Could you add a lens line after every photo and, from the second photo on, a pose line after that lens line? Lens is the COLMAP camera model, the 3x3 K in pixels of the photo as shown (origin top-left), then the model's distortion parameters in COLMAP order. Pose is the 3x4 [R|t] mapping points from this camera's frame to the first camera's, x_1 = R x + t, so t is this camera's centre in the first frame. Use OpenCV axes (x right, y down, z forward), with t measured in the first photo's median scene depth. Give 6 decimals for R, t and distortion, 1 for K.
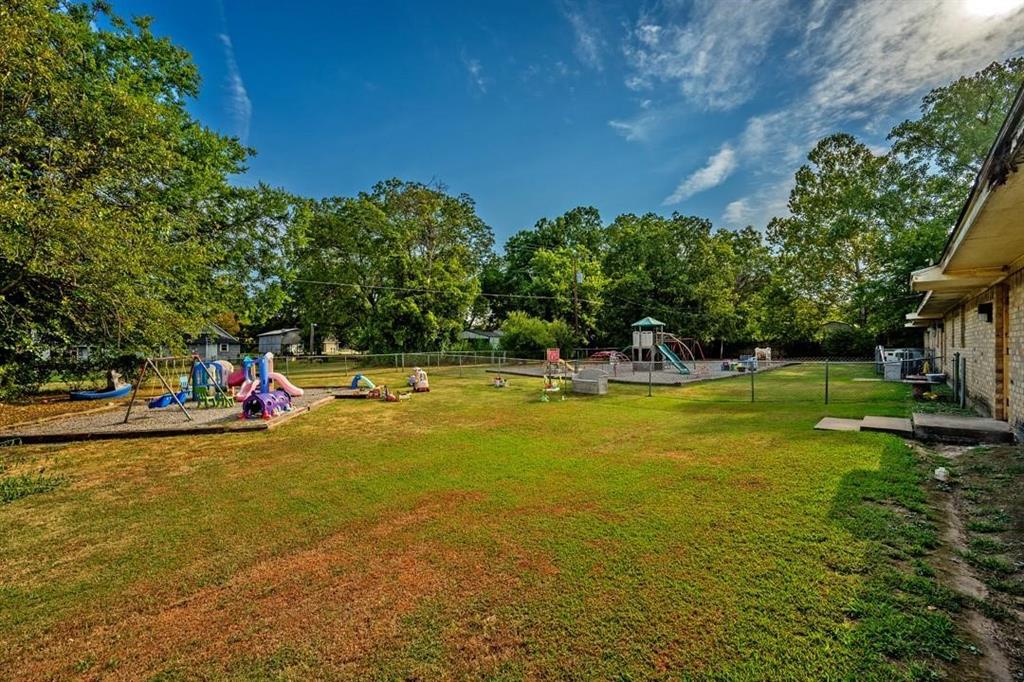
lens RADIAL K [[406.4, 0, 508.5], [0, 406.4, 347.0], [0, 0, 1]] dist [0.000632, 0.000054]
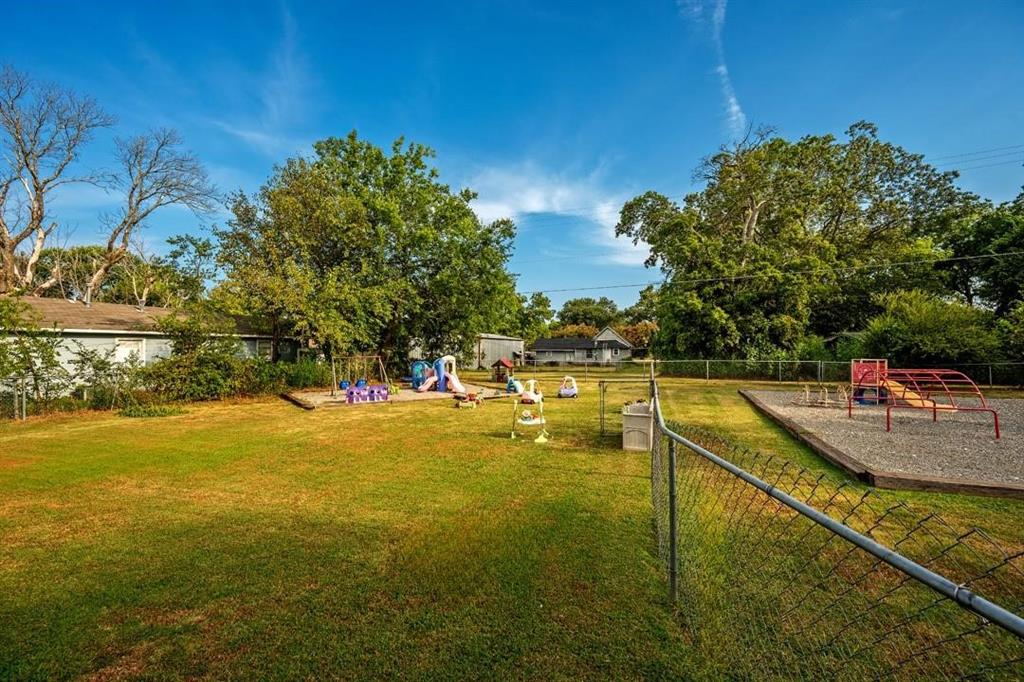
lens RADIAL K [[406.4, 0, 508.5], [0, 406.4, 347.0], [0, 0, 1]] dist [0.000632, 0.000054]
pose [[0.415959, -0.003148, -0.909378, 0.243380], [-0.013967, 0.999854, -0.009849, 0.002361], [0.909276, 0.016798, 0.415854, 0.209167]]
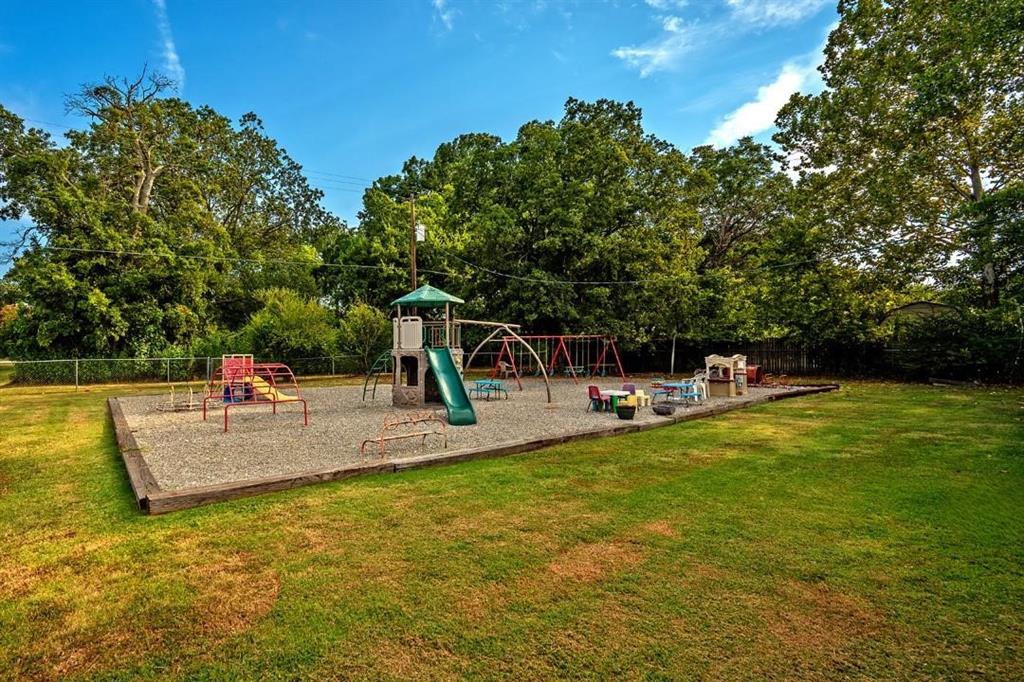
lens RADIAL K [[485.1, 0, 426.7], [0, 485.1, 347.0], [0, 0, 1]] dist [0.016776, -0.018525]
pose [[0.984538, 0.003278, -0.175142, 0.322247], [-0.004896, 0.999949, -0.008806, -0.000068], [0.175104, 0.009527, 0.984504, 0.337583]]
